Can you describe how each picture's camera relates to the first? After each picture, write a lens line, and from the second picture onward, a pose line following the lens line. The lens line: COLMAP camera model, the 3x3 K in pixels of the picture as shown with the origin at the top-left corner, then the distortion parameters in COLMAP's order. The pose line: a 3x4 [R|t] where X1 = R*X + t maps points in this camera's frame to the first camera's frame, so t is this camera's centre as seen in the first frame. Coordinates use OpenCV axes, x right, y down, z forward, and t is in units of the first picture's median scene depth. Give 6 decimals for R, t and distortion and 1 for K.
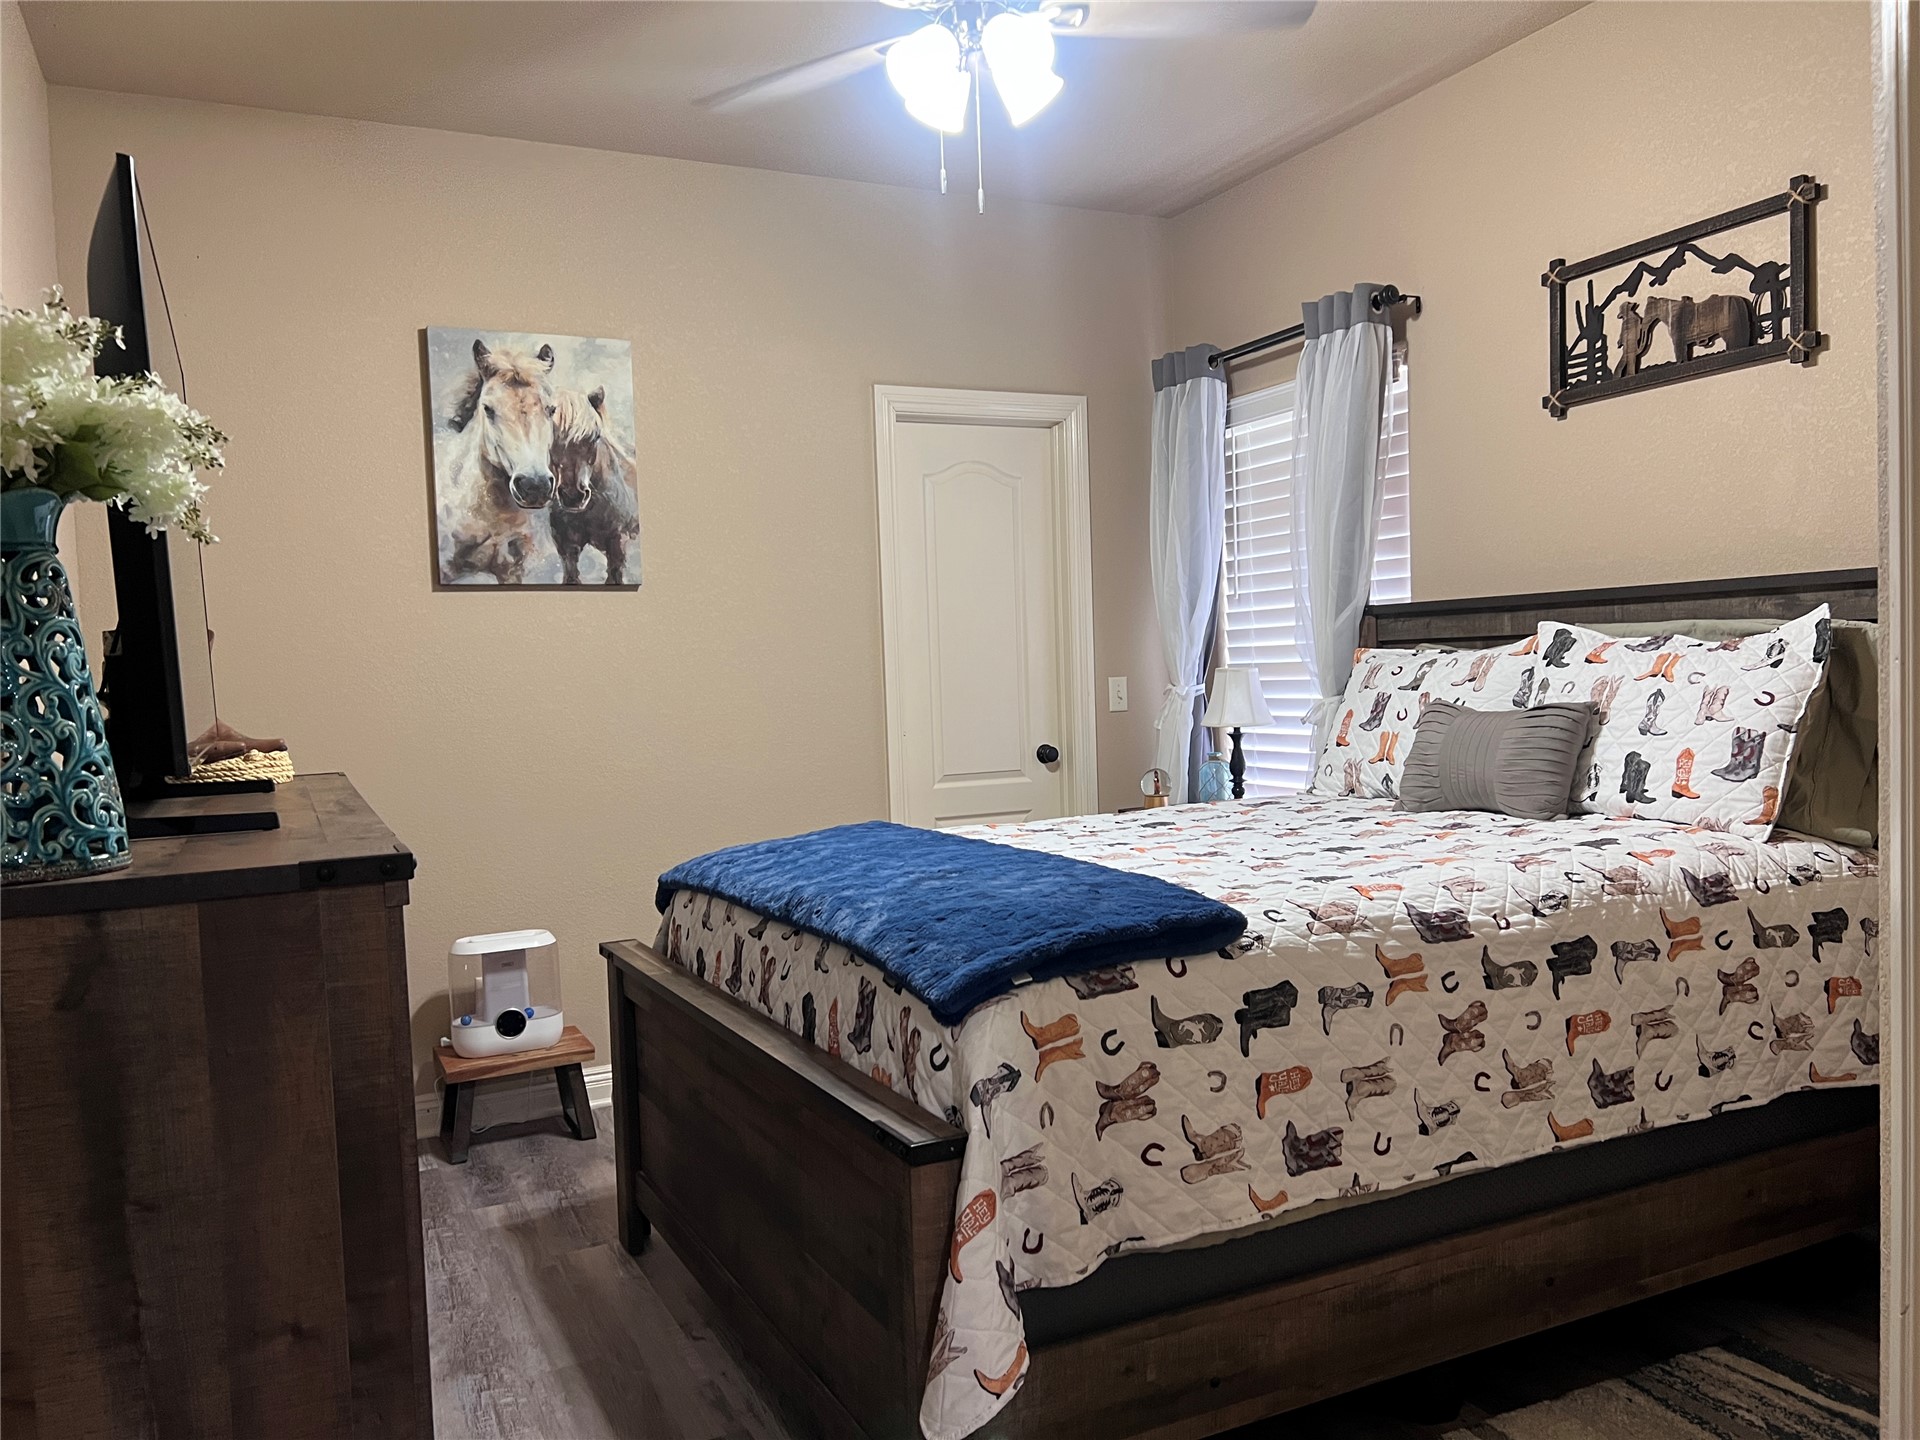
lens RADIAL K [[1435.4, 0, 961.7], [0, 1435.4, 725.2], [0, 0, 1]] dist [0.062182, -0.076890]
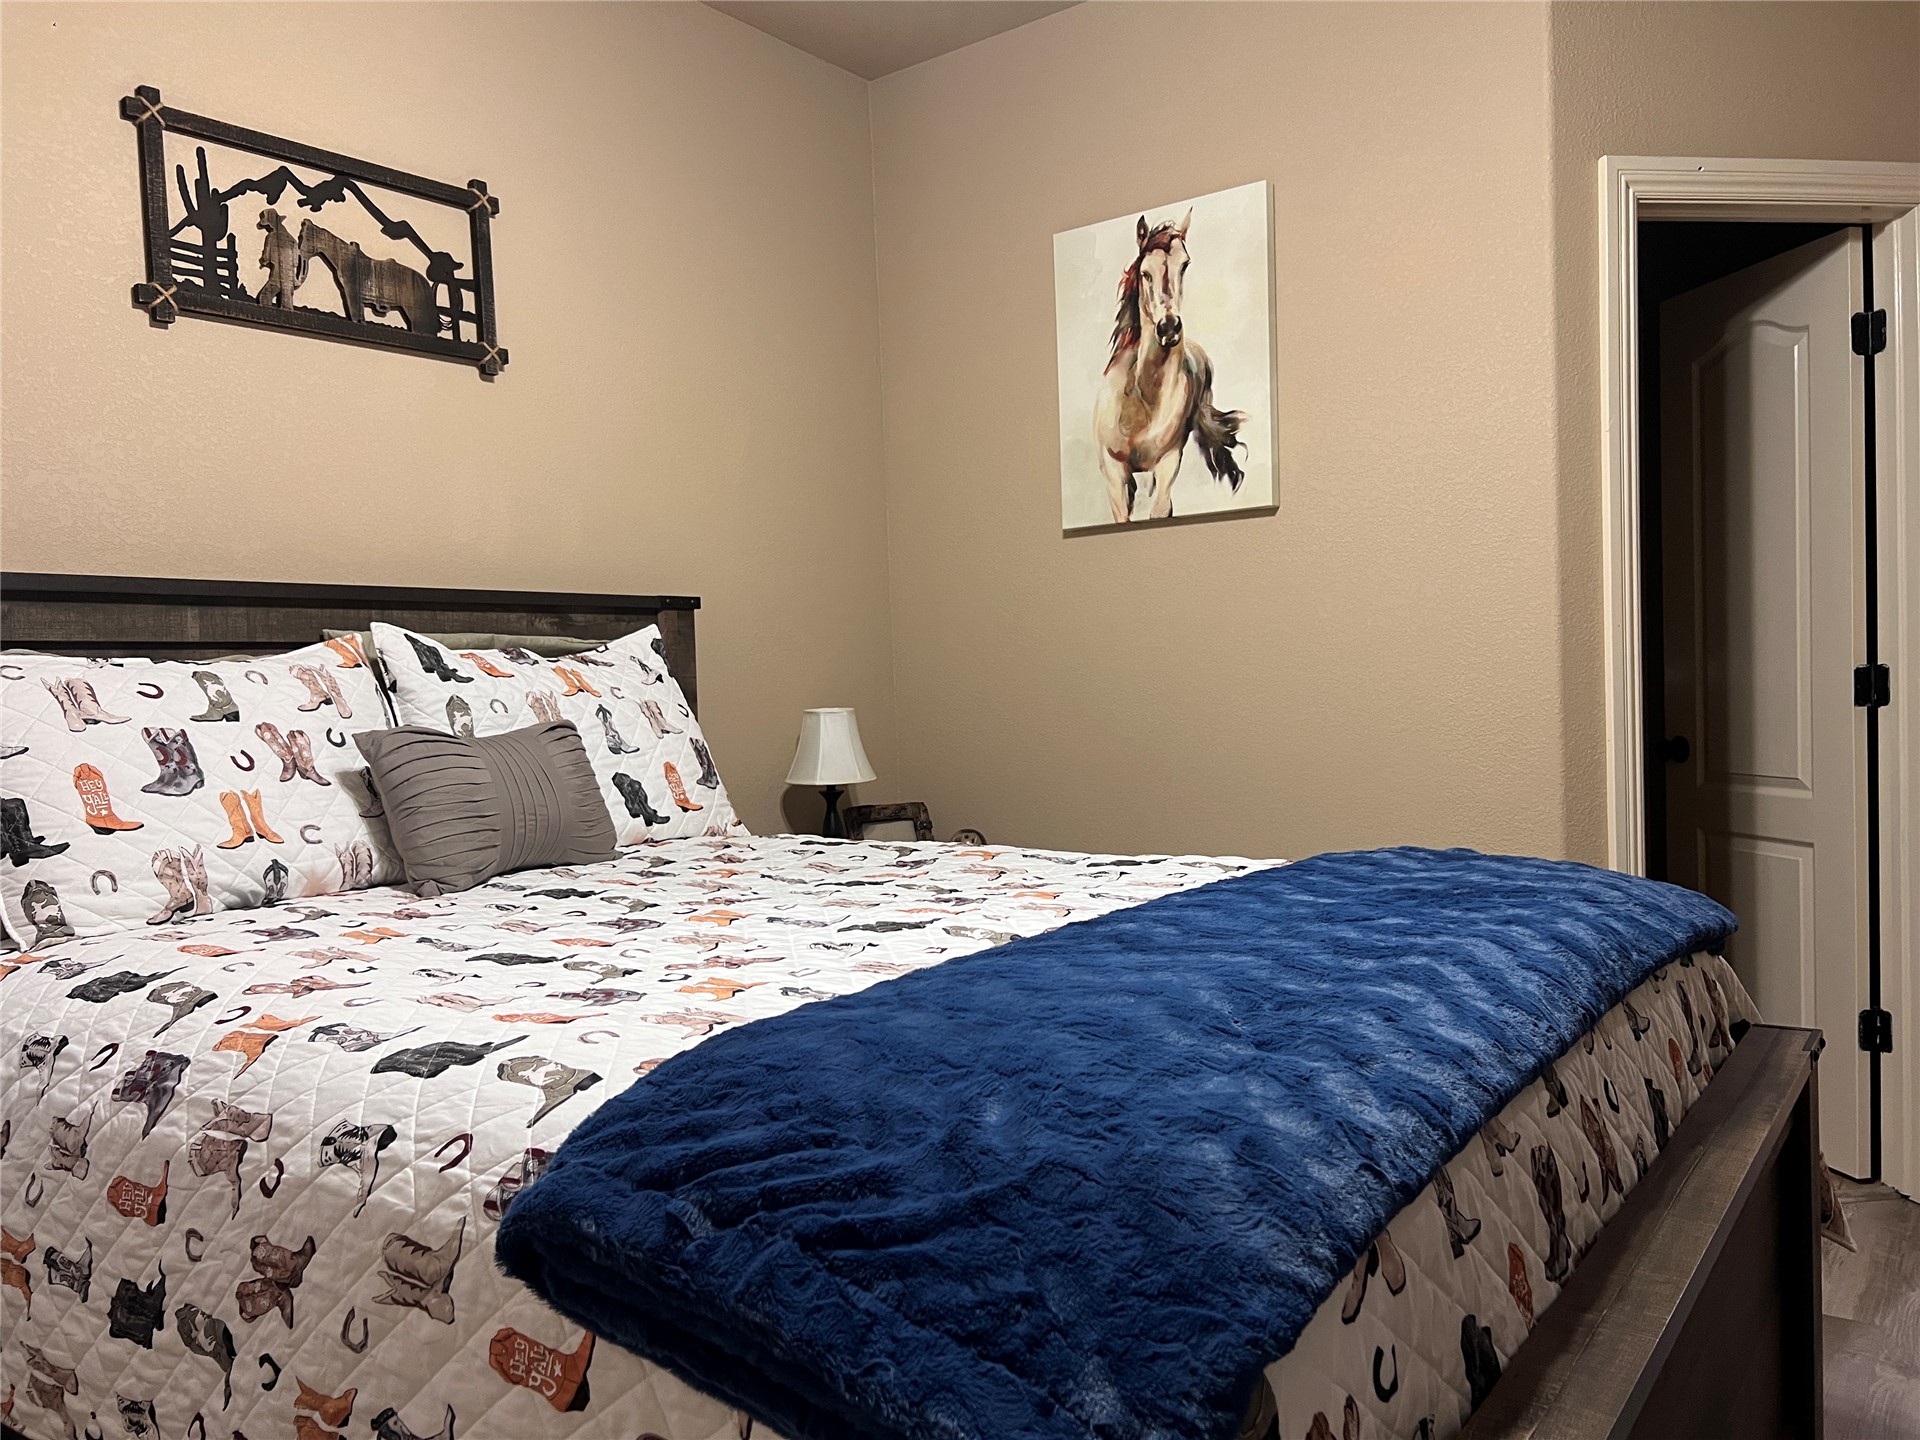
lens RADIAL K [[1435.4, 0, 963.2], [0, 1435.4, 719.9], [0, 0, 1]] dist [0.062182, -0.076890]
pose [[-0.461879, 0.018865, 0.886742, -0.379345], [0.084306, 0.996181, 0.022719, -0.014824], [-0.882927, 0.085251, -0.461705, 1.076766]]
